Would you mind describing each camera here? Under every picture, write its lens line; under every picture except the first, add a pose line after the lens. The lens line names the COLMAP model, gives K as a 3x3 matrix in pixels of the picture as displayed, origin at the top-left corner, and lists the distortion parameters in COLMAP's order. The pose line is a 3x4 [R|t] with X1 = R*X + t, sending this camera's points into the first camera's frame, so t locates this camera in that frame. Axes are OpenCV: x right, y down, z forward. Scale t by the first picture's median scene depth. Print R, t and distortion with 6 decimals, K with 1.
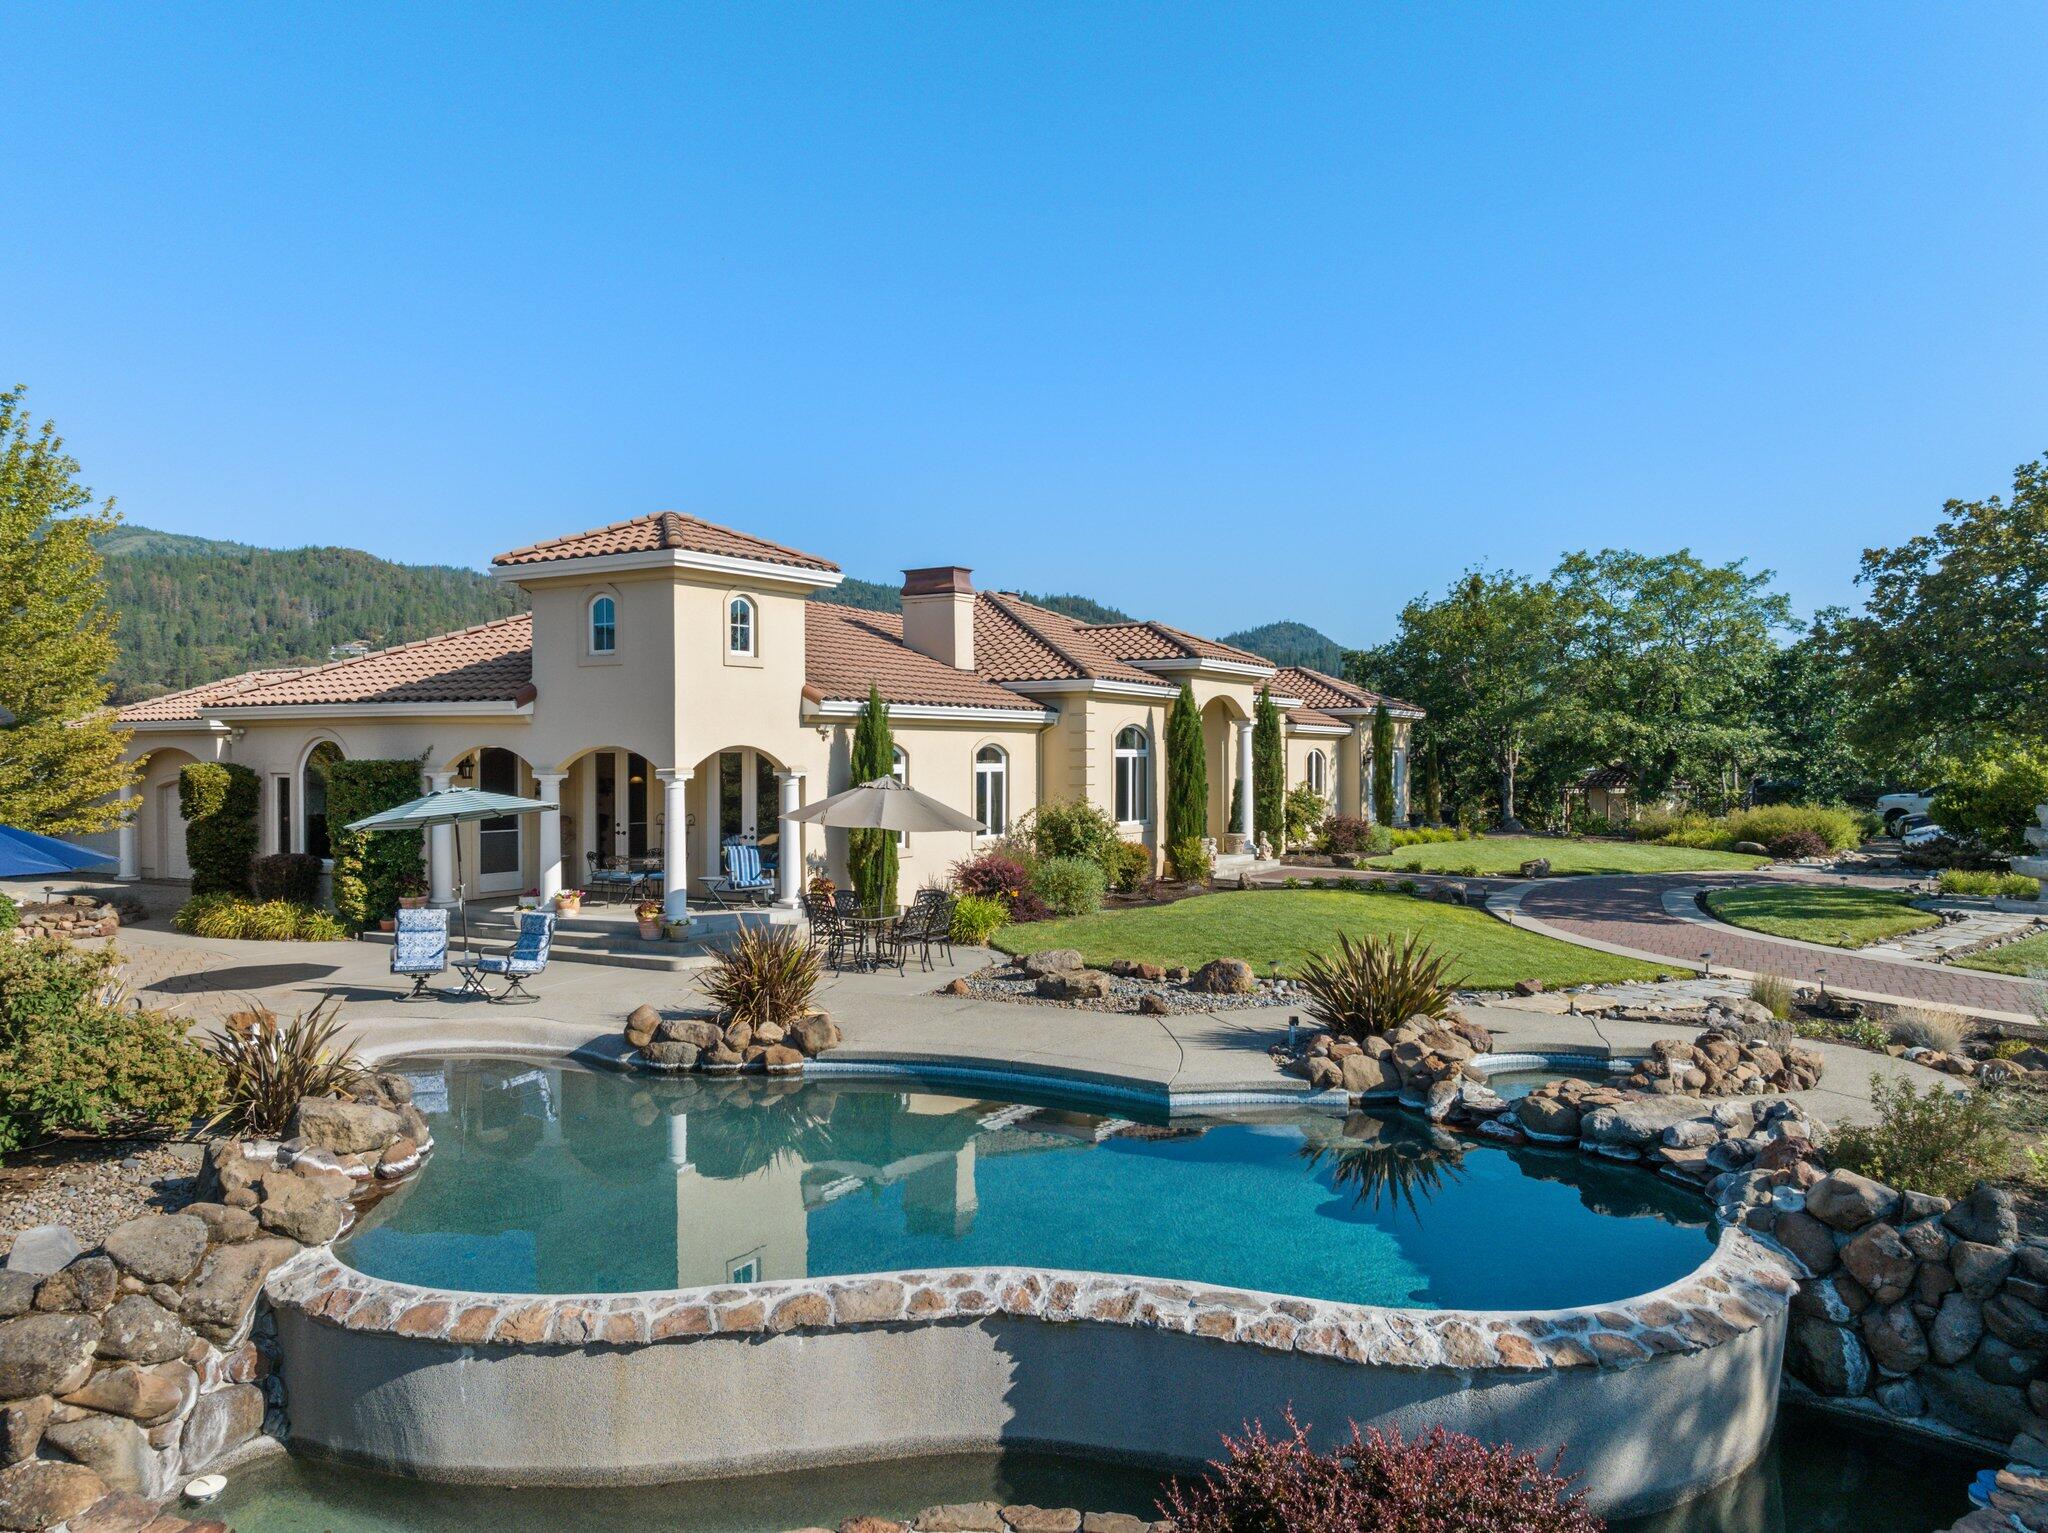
lens RADIAL K [[1437.1, 0, 1014.2], [0, 1437.1, 755.4], [0, 0, 1]] dist [-0.040108, 0.001521]
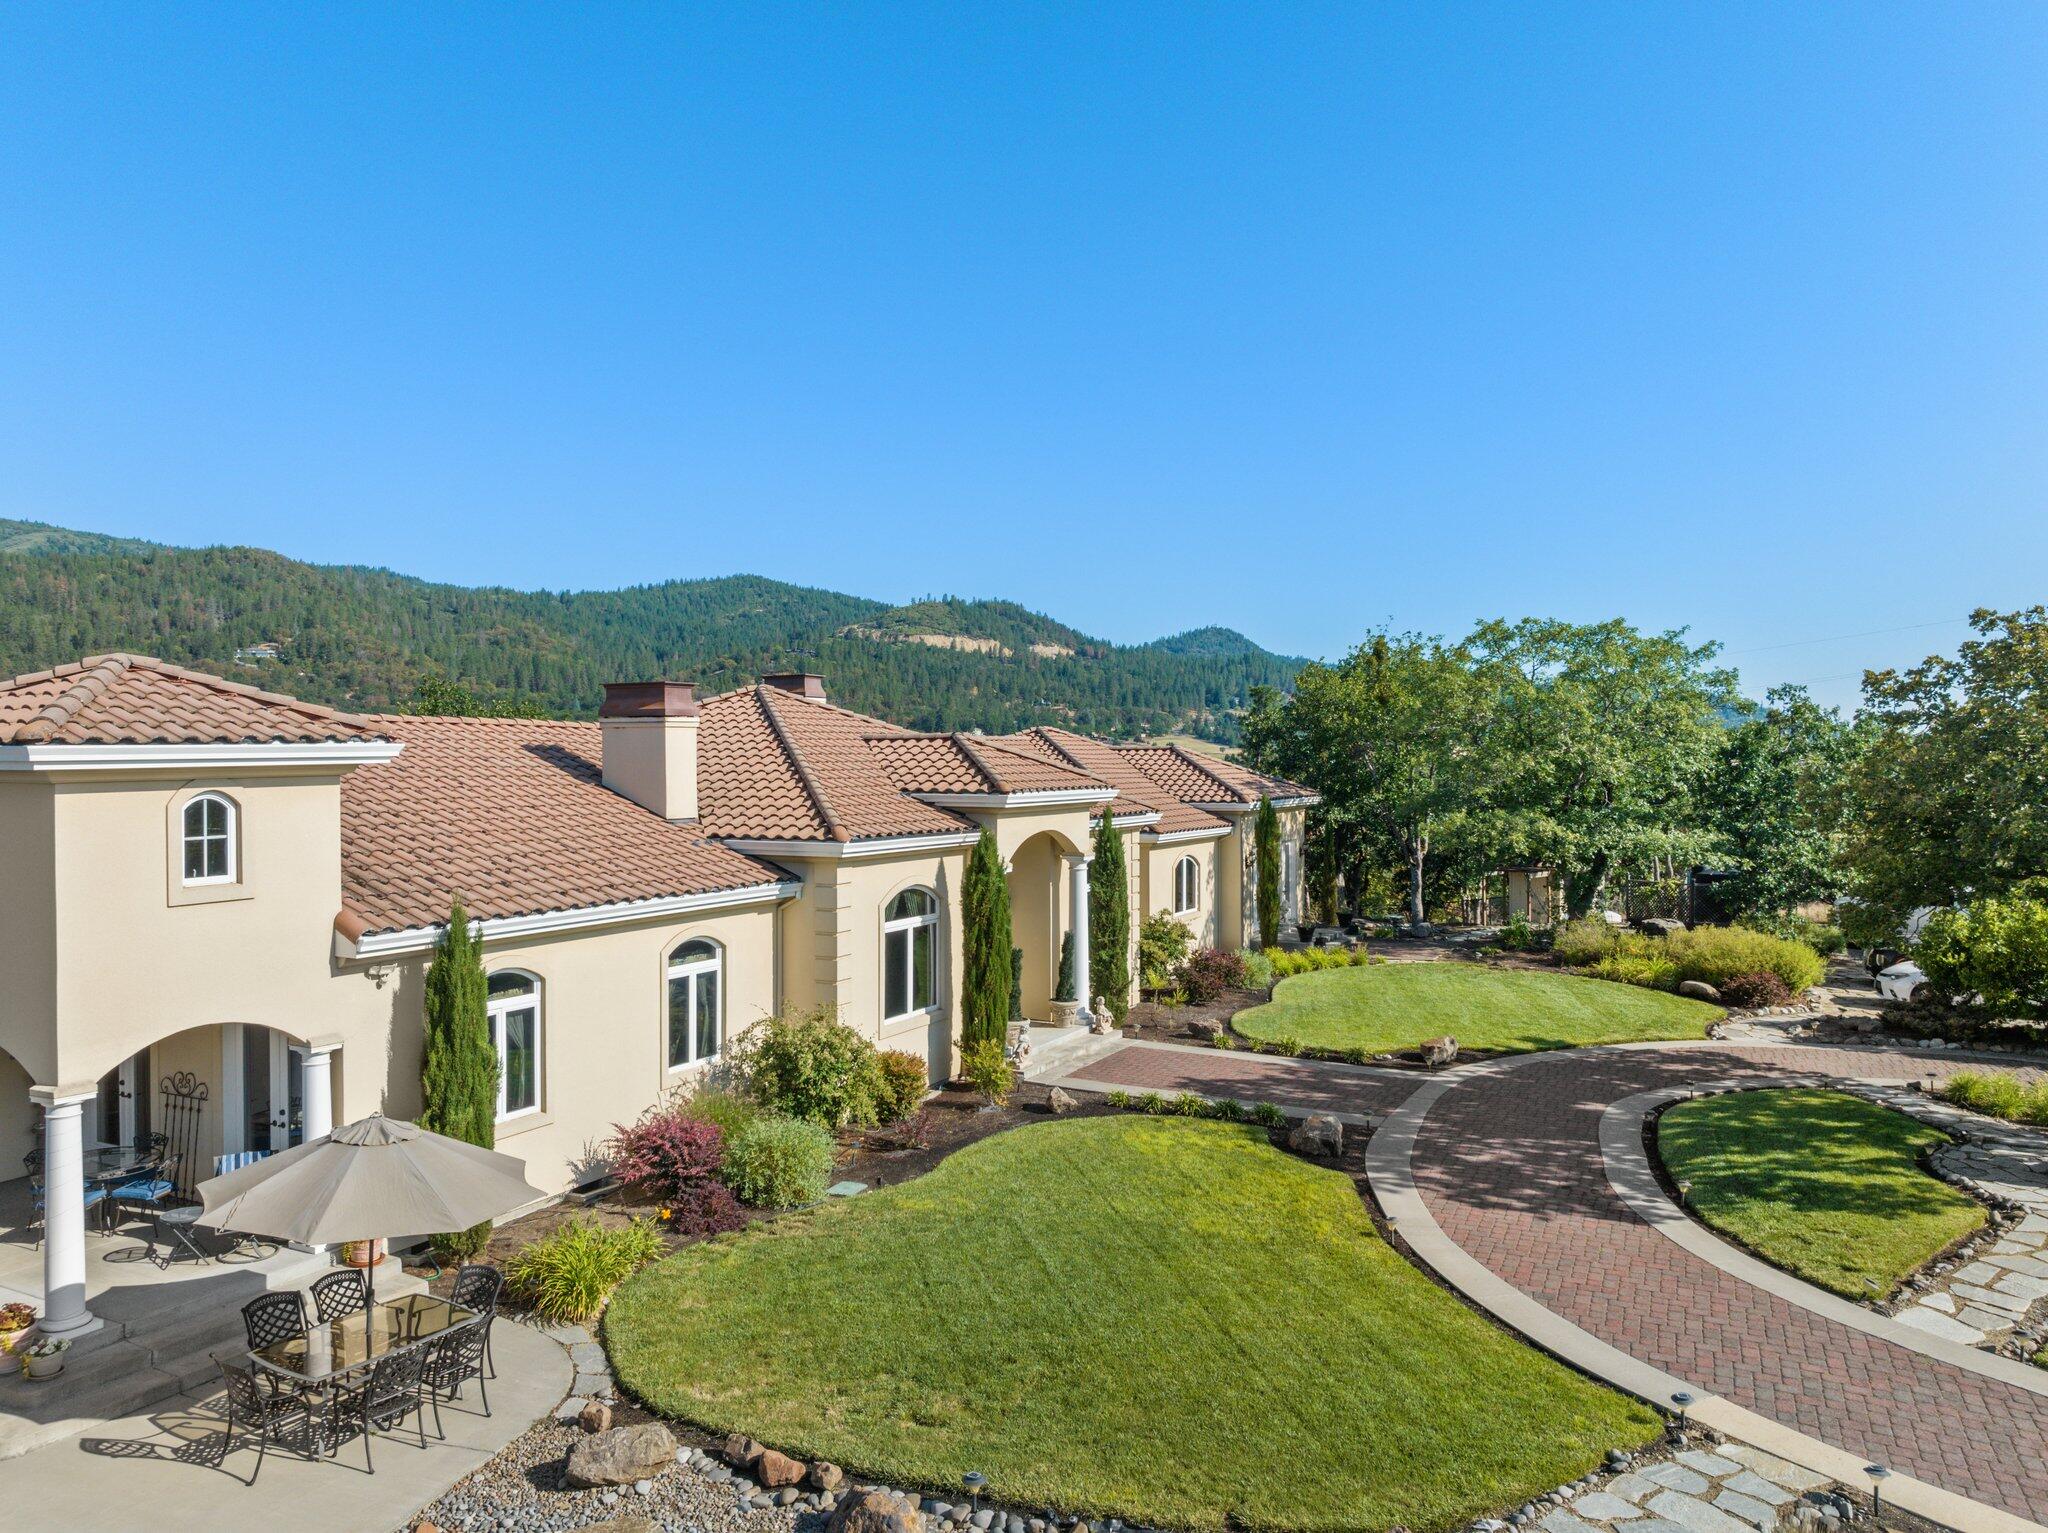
lens RADIAL K [[1438.7, 0, 1015.7], [0, 1438.7, 754.8], [0, 0, 1]] dist [-0.040475, 0.005109]
pose [[0.998745, 0.000718, 0.050078, 0.113031], [-0.000574, 0.999996, -0.002879, -0.101228], [-0.050080, 0.002847, 0.998741, 0.273690]]
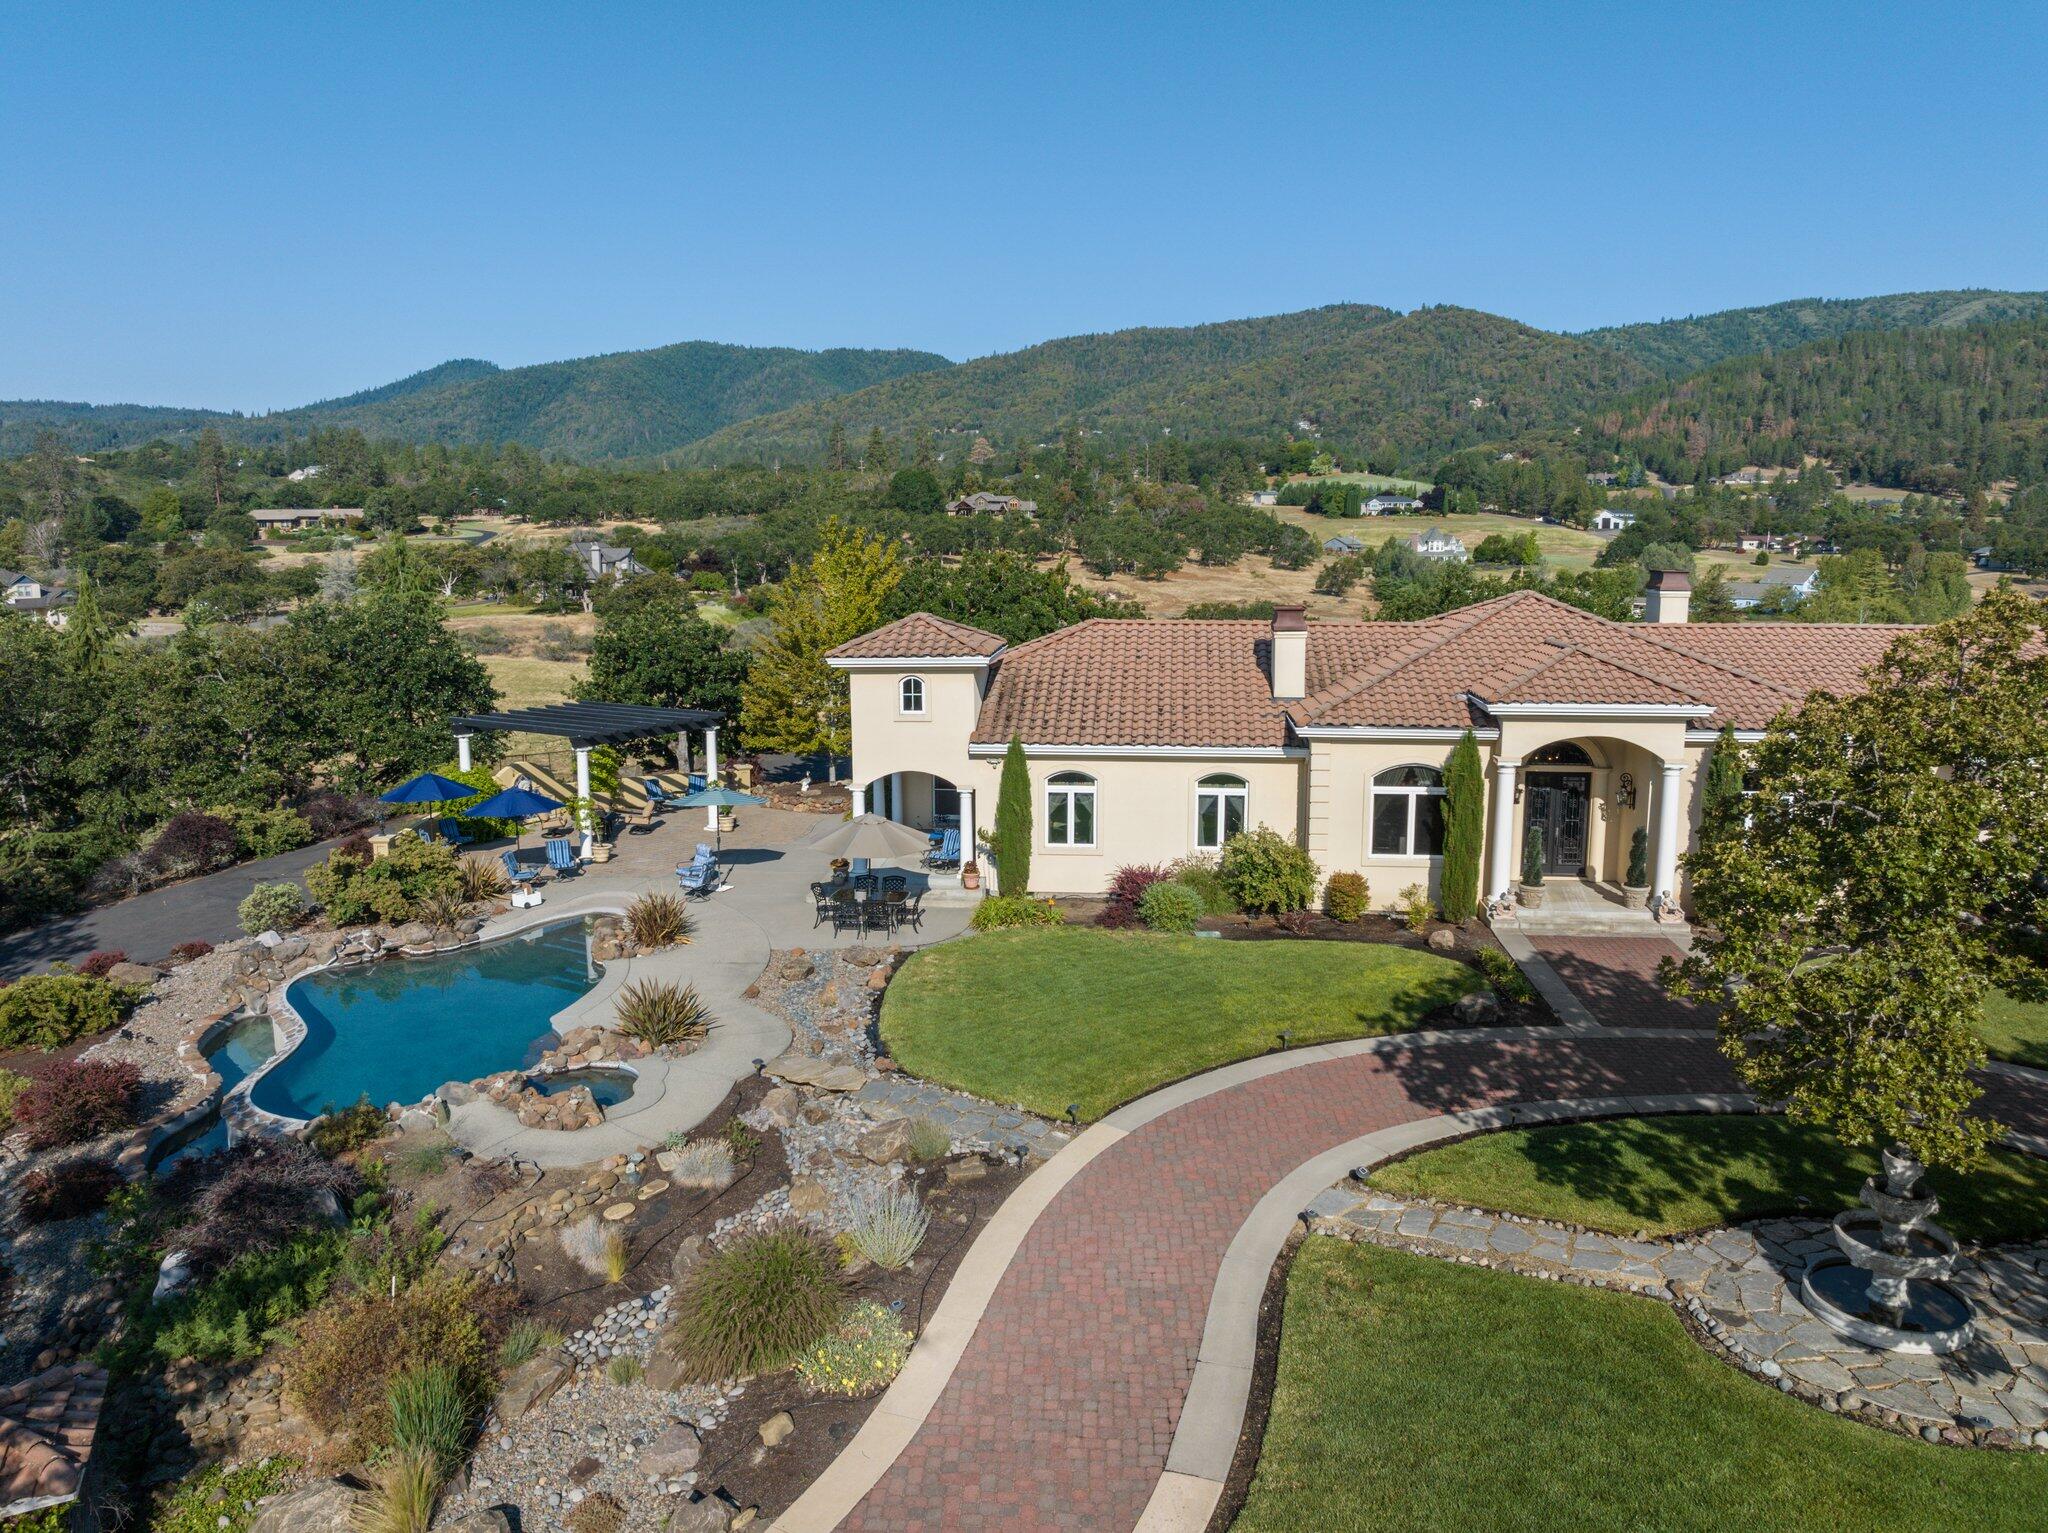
lens RADIAL K [[1431.6, 0, 1027.6], [0, 1431.6, 760.4], [0, 0, 1]] dist [-0.032937, 0.001048]
pose [[0.420307, 0.144647, -0.895779, 1.010693], [0.001564, 0.987095, 0.160126, -0.214957], [0.907381, -0.068703, 0.414656, 0.371618]]
